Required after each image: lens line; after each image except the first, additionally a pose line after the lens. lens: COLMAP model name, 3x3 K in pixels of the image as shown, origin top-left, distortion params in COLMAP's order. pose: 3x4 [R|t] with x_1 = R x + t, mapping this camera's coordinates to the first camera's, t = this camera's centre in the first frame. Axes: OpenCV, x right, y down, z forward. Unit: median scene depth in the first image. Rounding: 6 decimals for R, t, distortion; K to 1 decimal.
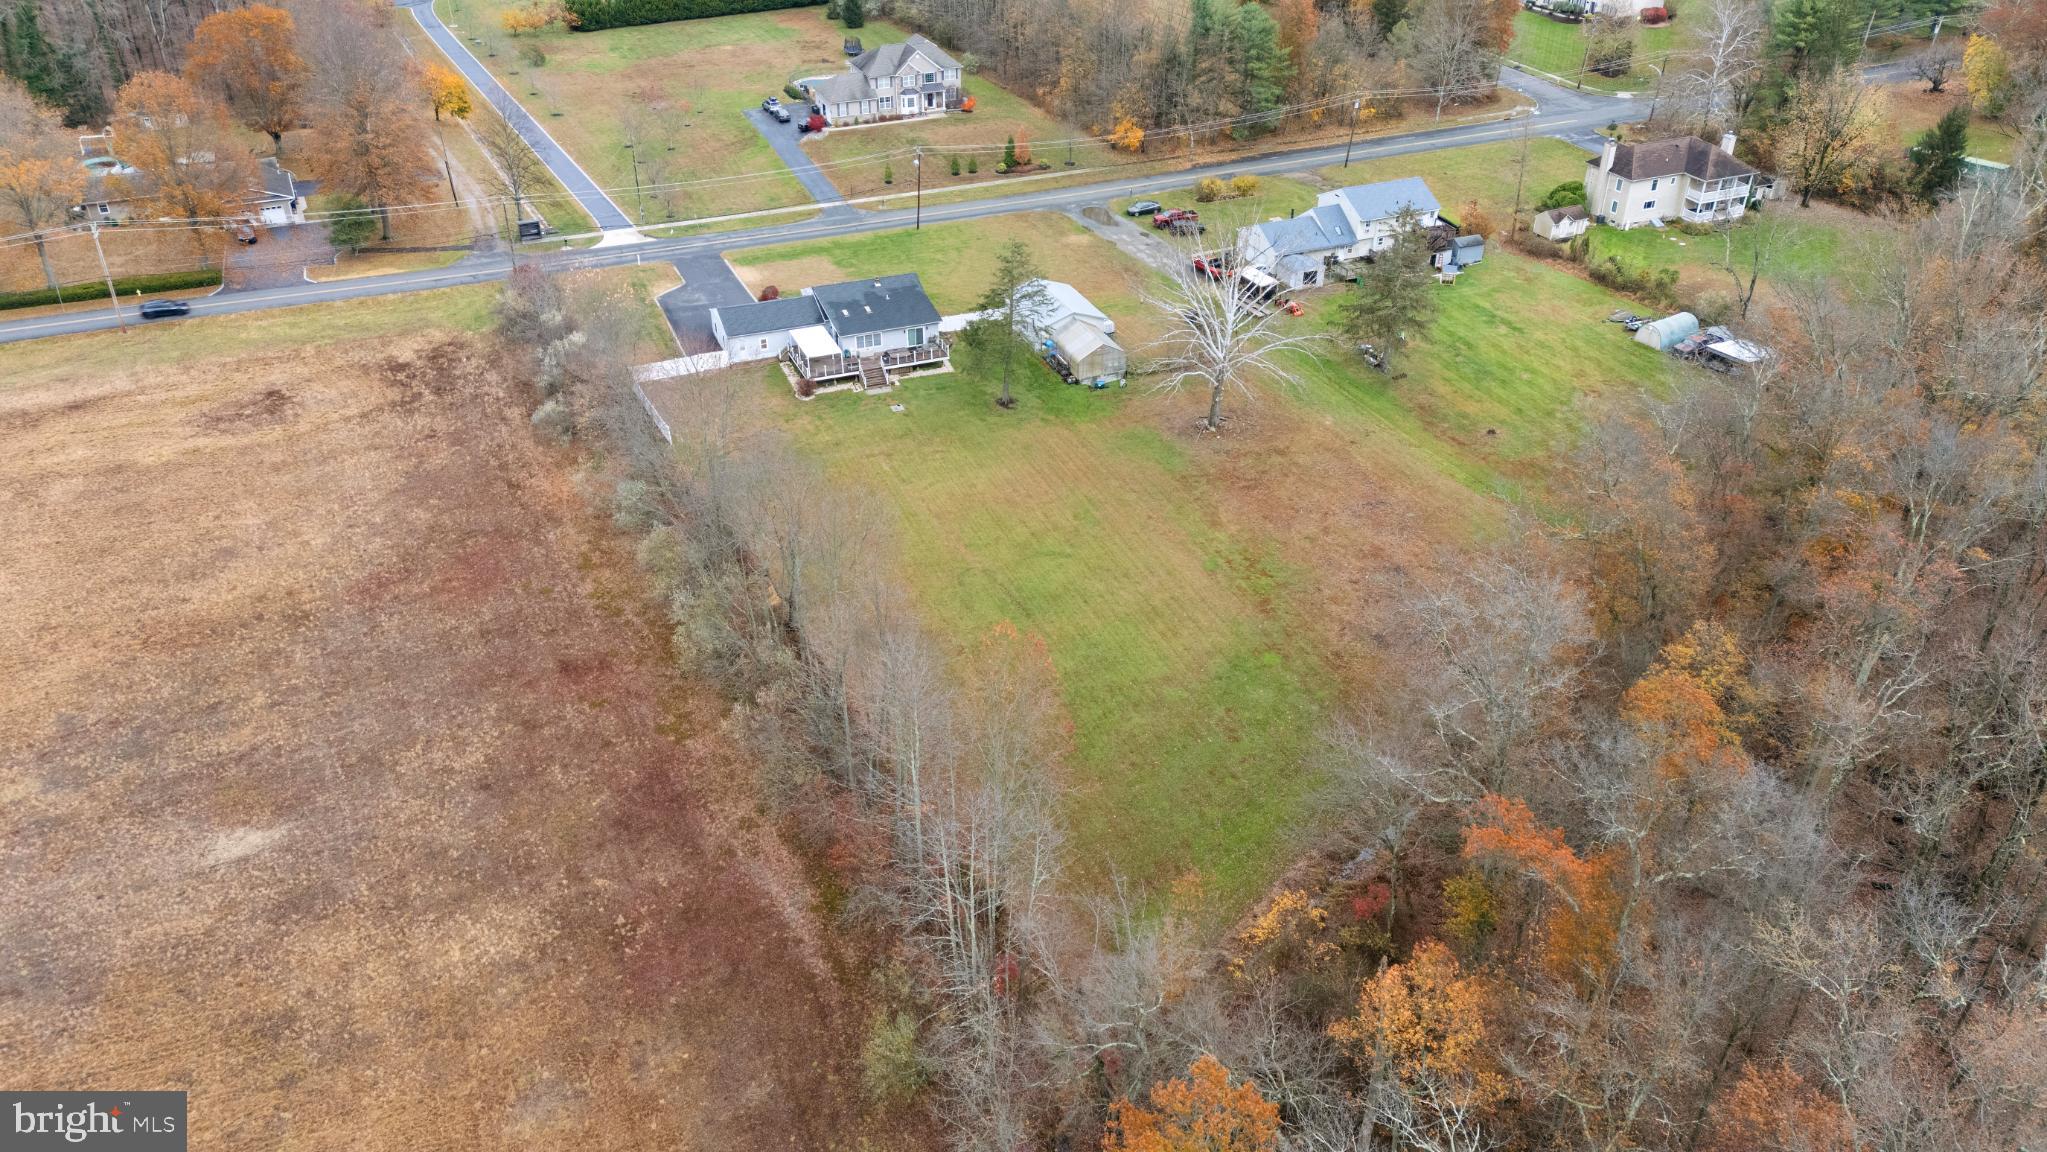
lens RADIAL K [[1491.8, 0, 1023.5], [0, 1491.8, 576.0], [0, 0, 1]] dist [0.076774, -0.076383]
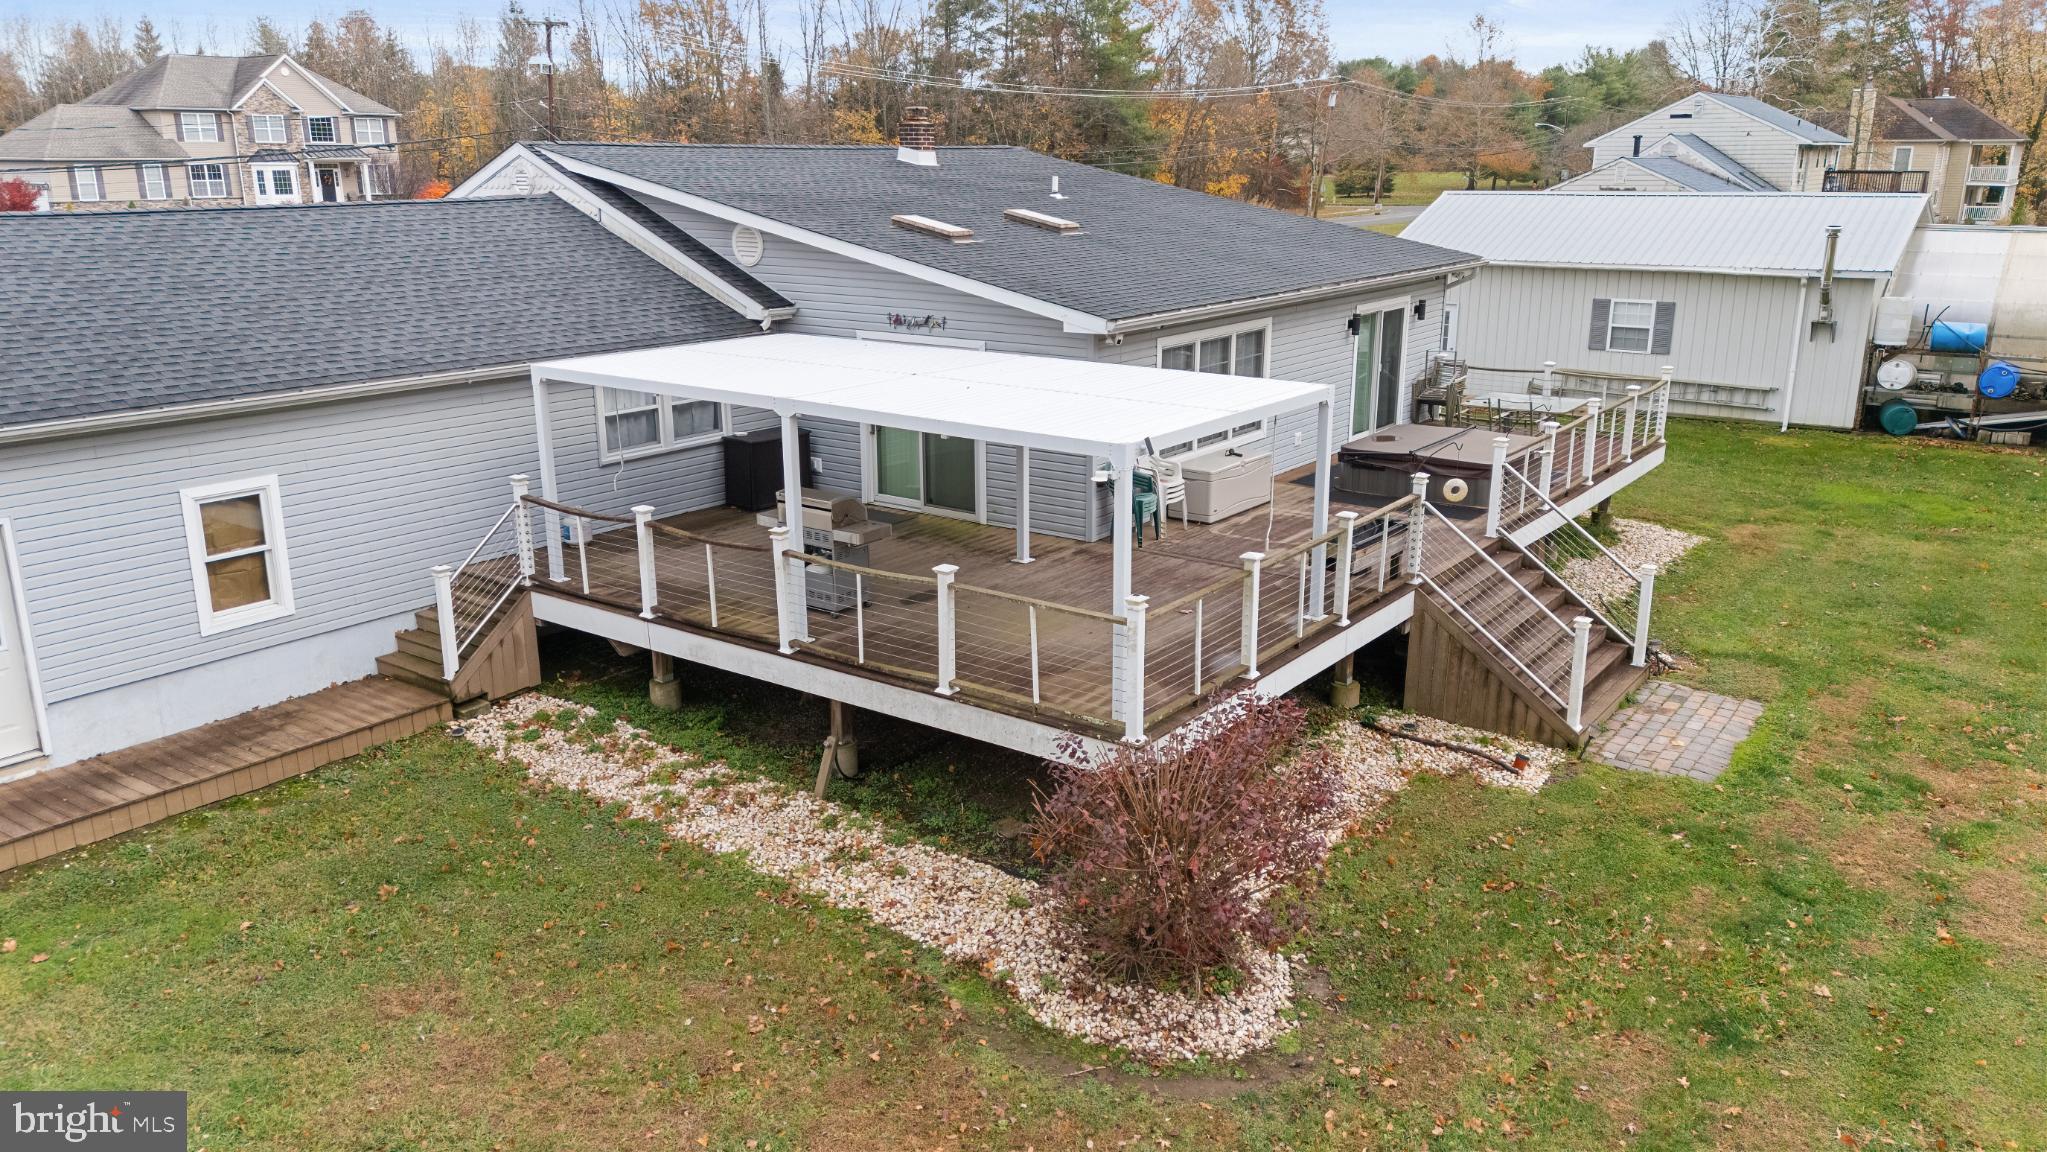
lens RADIAL K [[1491.8, 0, 1023.5], [0, 1491.8, 576.0], [0, 0, 1]] dist [0.076774, -0.076383]
pose [[0.853065, -0.145406, 0.501136, -0.124374], [0.283443, 0.935474, -0.211065, -0.084422], [-0.438110, 0.322096, 0.839234, 0.629727]]
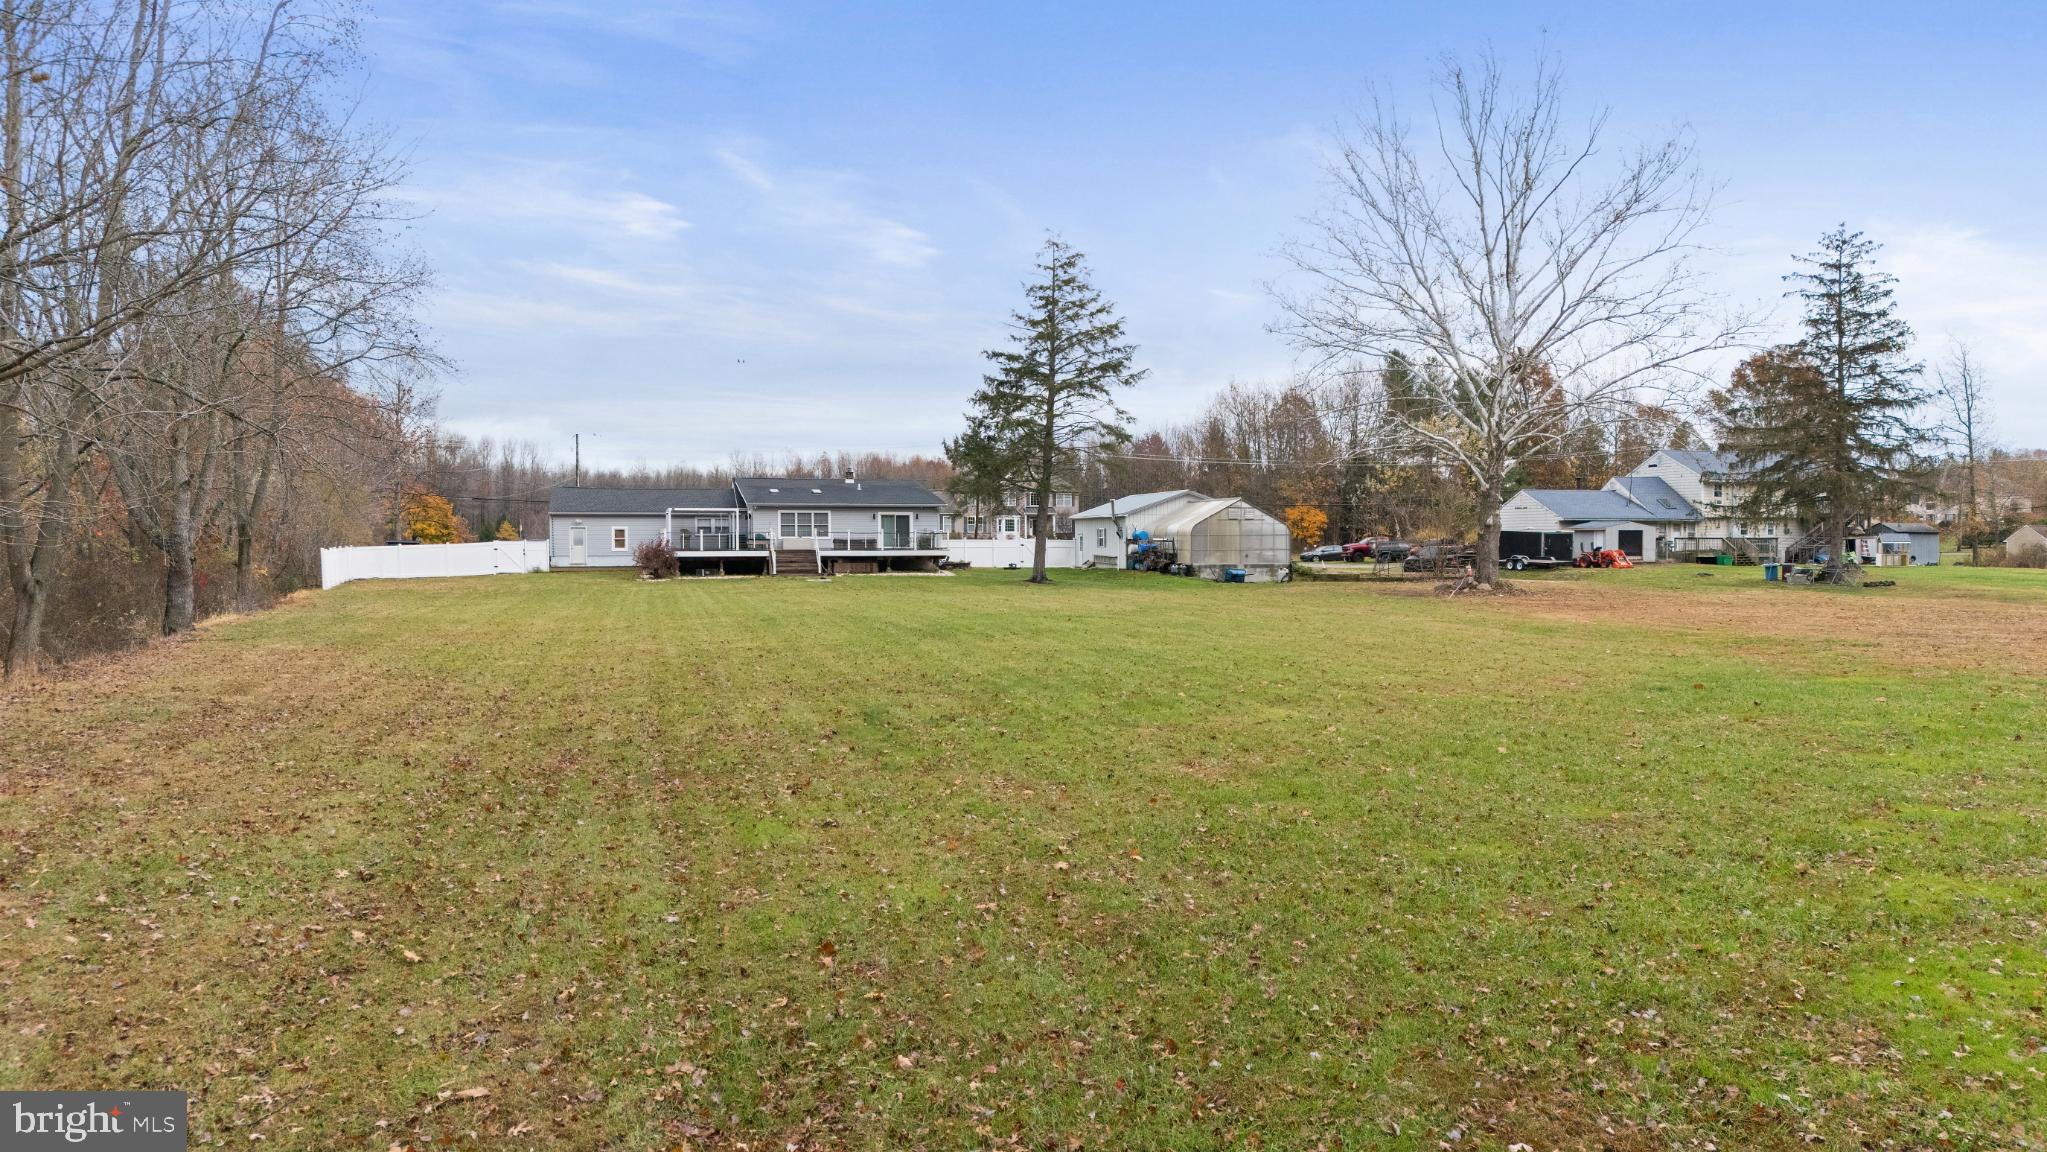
lens RADIAL K [[1491.8, 0, 1023.5], [0, 1491.8, 576.0], [0, 0, 1]] dist [0.076774, -0.076383]
pose [[0.991642, -0.003955, -0.128962, 0.030796], [-0.063475, 0.855246, -0.514319, 0.090689], [0.112328, 0.518207, 0.847847, 0.388070]]
